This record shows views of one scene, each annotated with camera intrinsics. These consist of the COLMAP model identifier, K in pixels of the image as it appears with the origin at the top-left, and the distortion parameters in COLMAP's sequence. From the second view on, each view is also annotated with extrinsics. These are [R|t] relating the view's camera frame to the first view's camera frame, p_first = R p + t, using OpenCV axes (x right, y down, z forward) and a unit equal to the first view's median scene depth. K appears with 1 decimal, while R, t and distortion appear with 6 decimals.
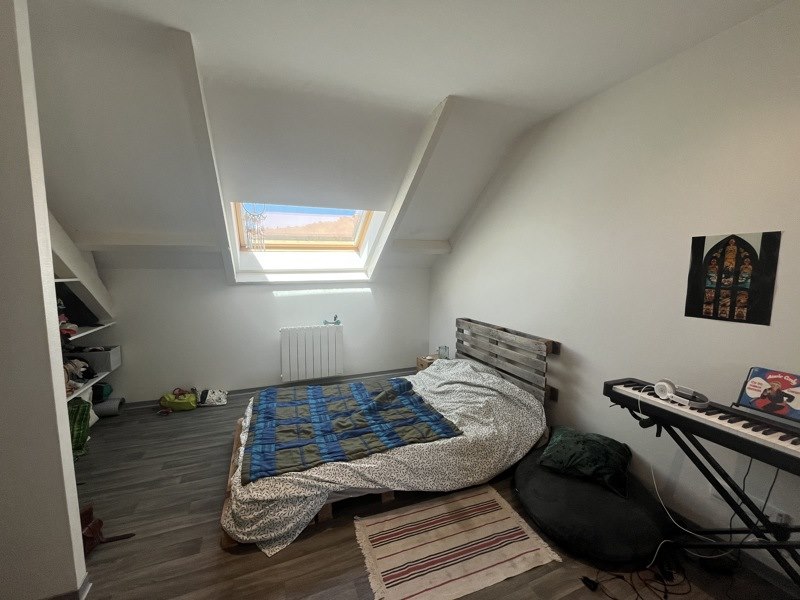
lens RADIAL K [[326.8, 0, 398.1], [0, 326.8, 298.2], [0, 0, 1]] dist [-0.002561, -0.000041]
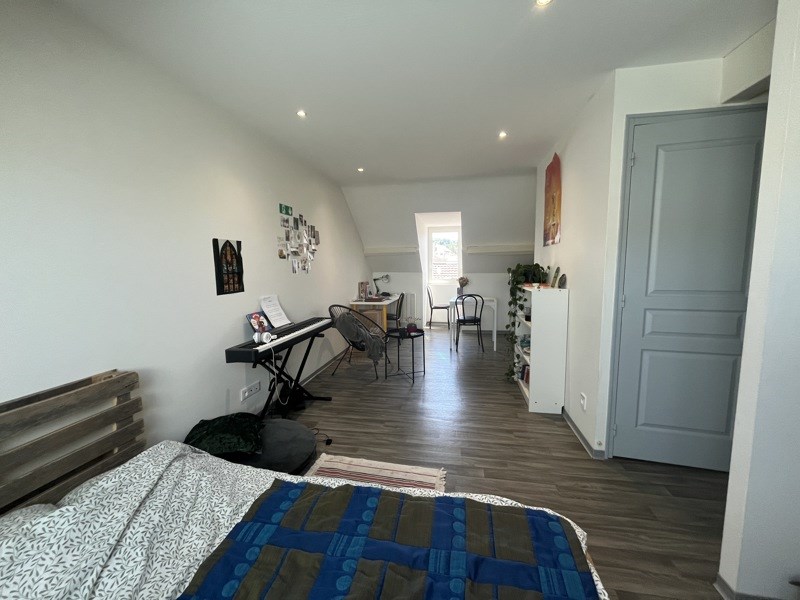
lens RADIAL K [[326.8, 0, 404.2], [0, 326.8, 301.8], [0, 0, 1]] dist [-0.002561, -0.000041]
pose [[-0.846445, -0.053951, 0.529737, -0.574879], [0.062721, 0.977826, 0.199806, -0.159625], [-0.528770, 0.202350, -0.824292, 1.889932]]
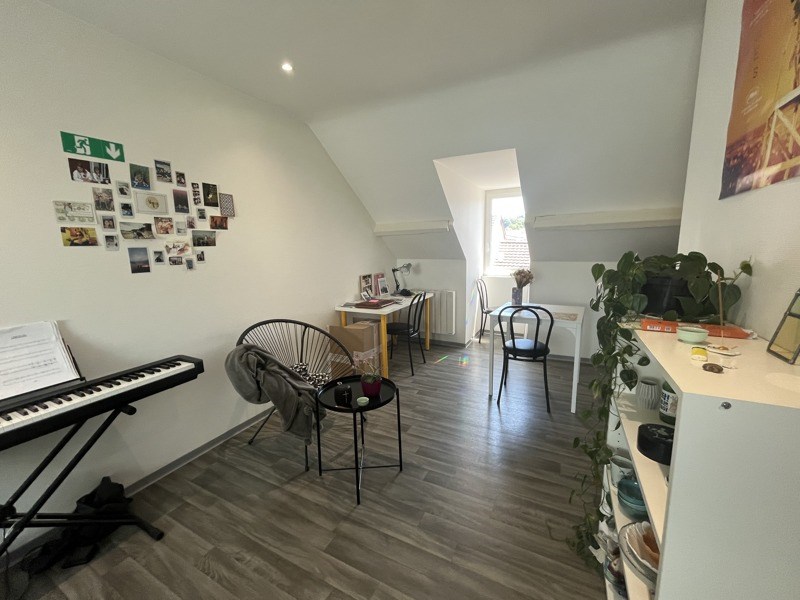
lens RADIAL K [[326.8, 0, 400.6], [0, 326.8, 299.7], [0, 0, 1]] dist [-0.002561, -0.000041]
pose [[-0.655661, -0.112448, 0.746635, -0.314443], [0.095883, 0.968443, 0.230054, -0.055976], [-0.748942, 0.222427, -0.624189, 0.683254]]
